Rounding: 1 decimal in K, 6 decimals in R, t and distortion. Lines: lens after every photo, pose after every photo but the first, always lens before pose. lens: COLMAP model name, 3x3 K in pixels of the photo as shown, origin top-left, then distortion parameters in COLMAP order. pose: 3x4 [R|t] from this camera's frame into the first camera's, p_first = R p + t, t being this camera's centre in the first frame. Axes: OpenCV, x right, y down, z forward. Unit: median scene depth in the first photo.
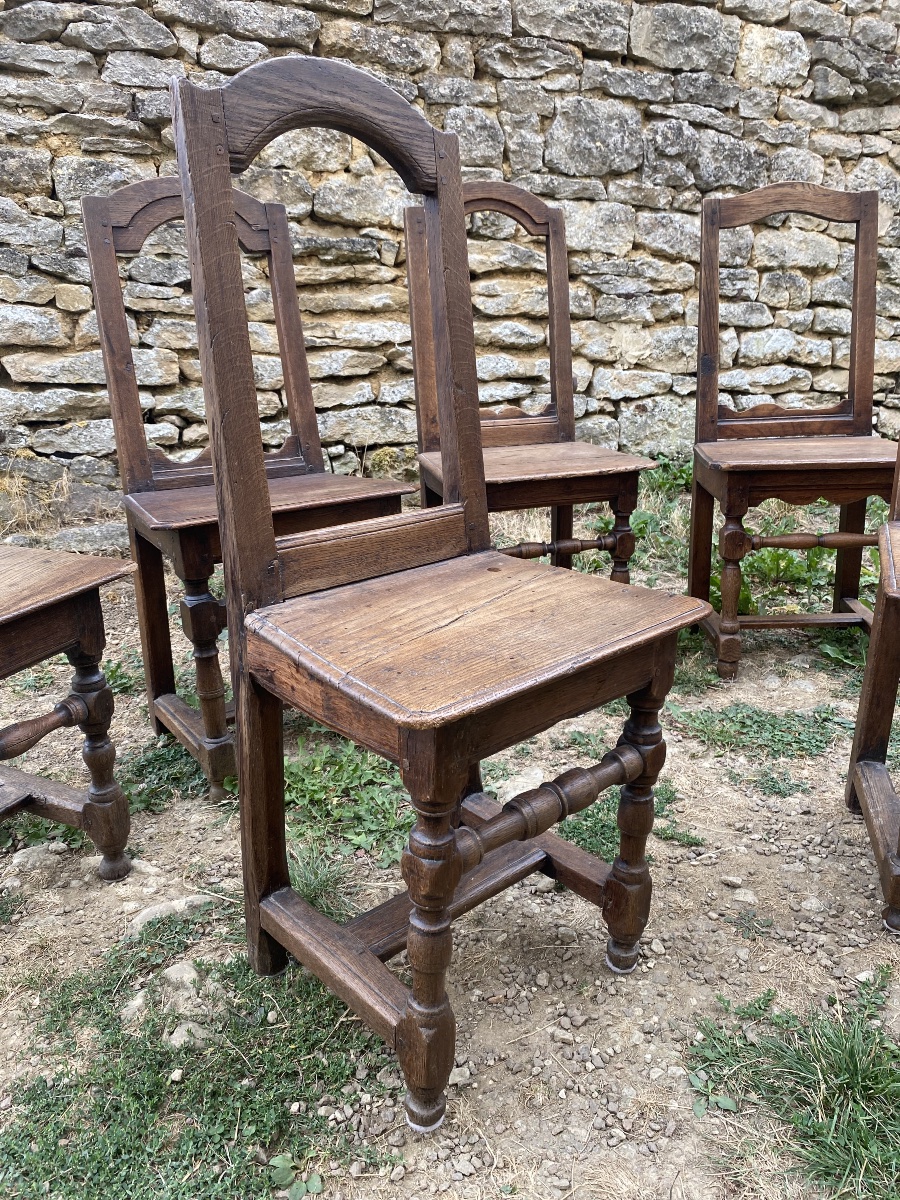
lens RADIAL K [[929.8, 0, 447.3], [0, 929.8, 578.5], [0, 0, 1]] dist [0.012756, -0.017297]
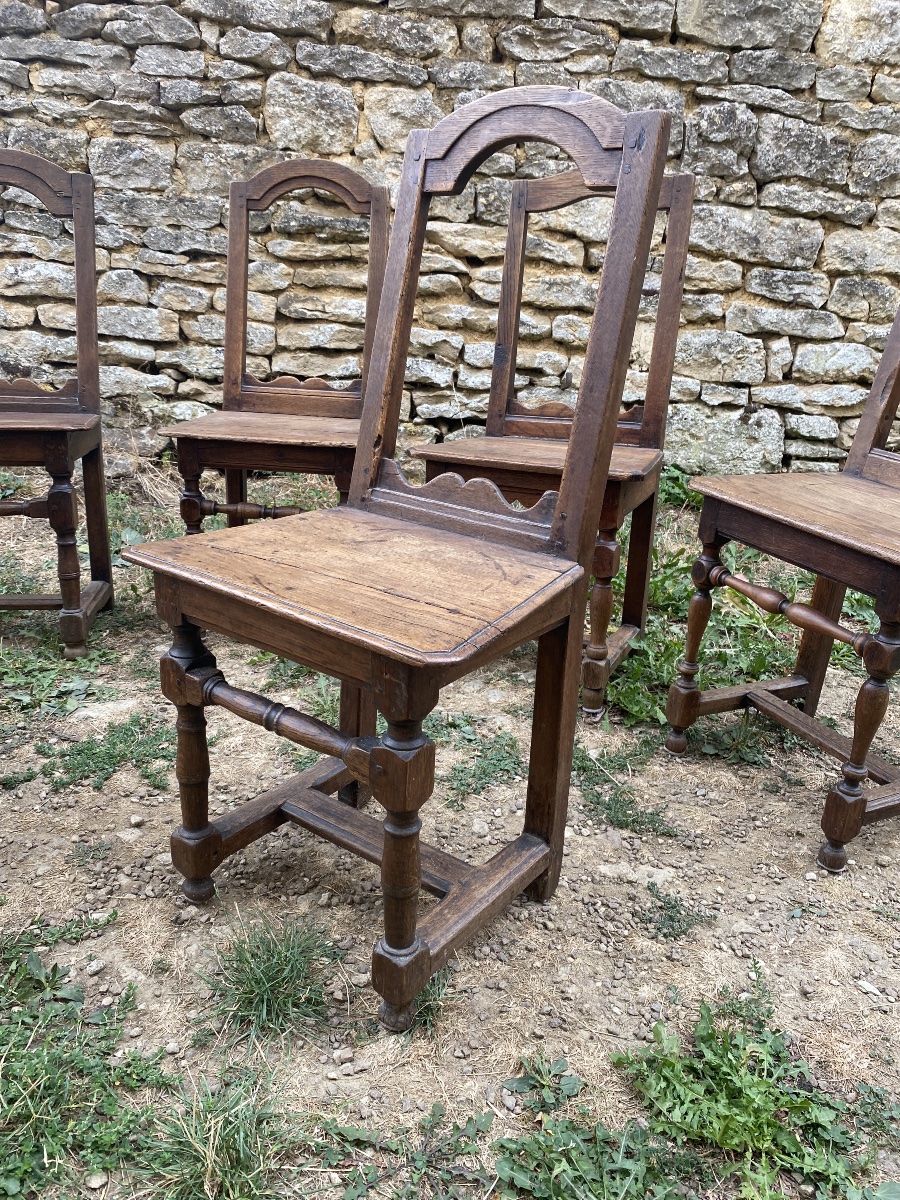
lens RADIAL K [[929.8, 0, 443.0], [0, 929.8, 587.6], [0, 0, 1]] dist [0.012756, -0.017297]
pose [[0.920658, 0.172863, -0.350010, 0.429100], [-0.168844, 0.984738, 0.042217, -0.016712], [0.351966, 0.020229, 0.935794, 0.060850]]
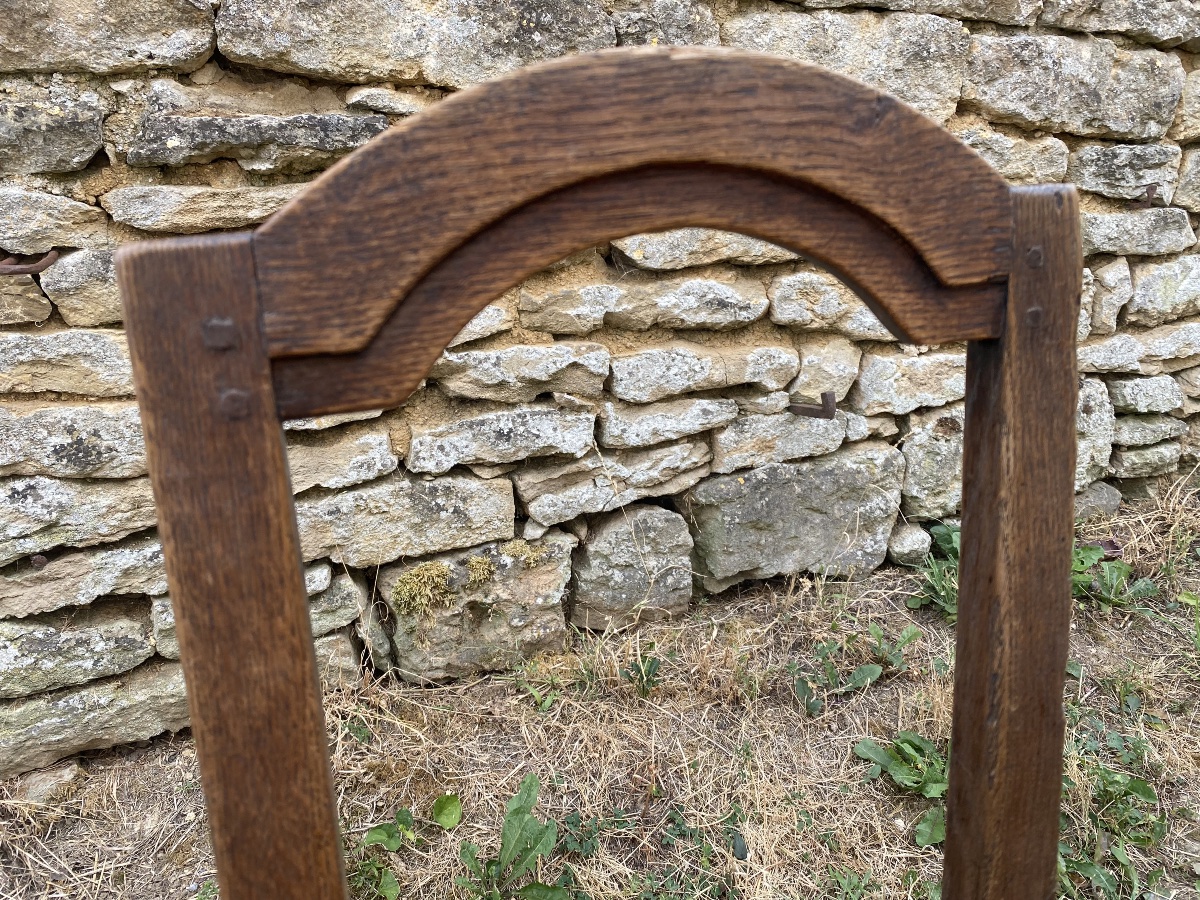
lens RADIAL K [[929.8, 0, 597.1], [0, 929.8, 435.9], [0, 0, 1]] dist [0.012756, -0.017297]
pose [[0.999926, 0.009776, -0.007181, 0.022682], [-0.009091, 0.995914, 0.089852, -0.258176], [0.008030, -0.089780, 0.995929, 0.570115]]
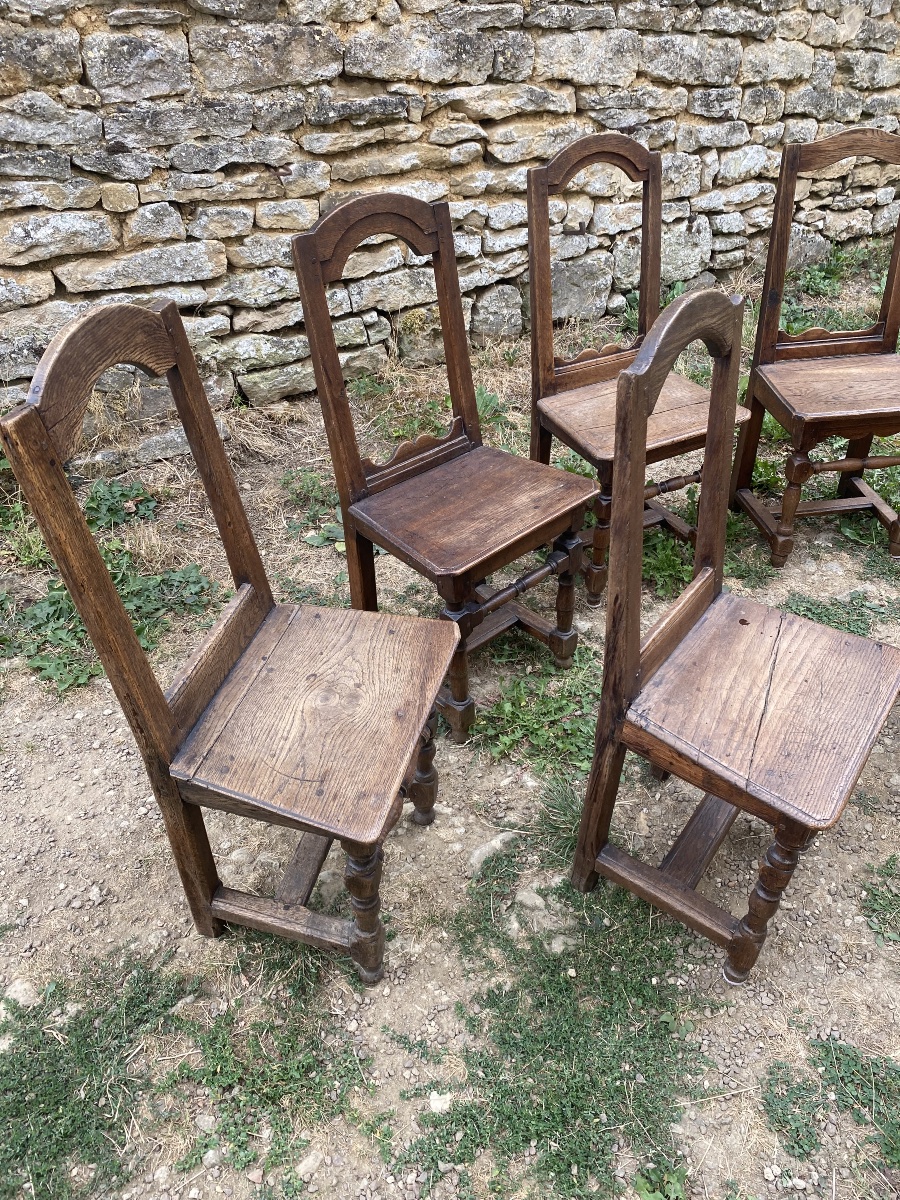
lens RADIAL K [[929.8, 0, 463.3], [0, 929.8, 584.3], [0, 0, 1]] dist [0.012756, -0.017297]
pose [[0.979933, -0.100277, 0.172265, -0.232780], [0.035609, 0.938407, 0.343692, -0.218011], [-0.196119, -0.330661, 0.923147, -0.069980]]
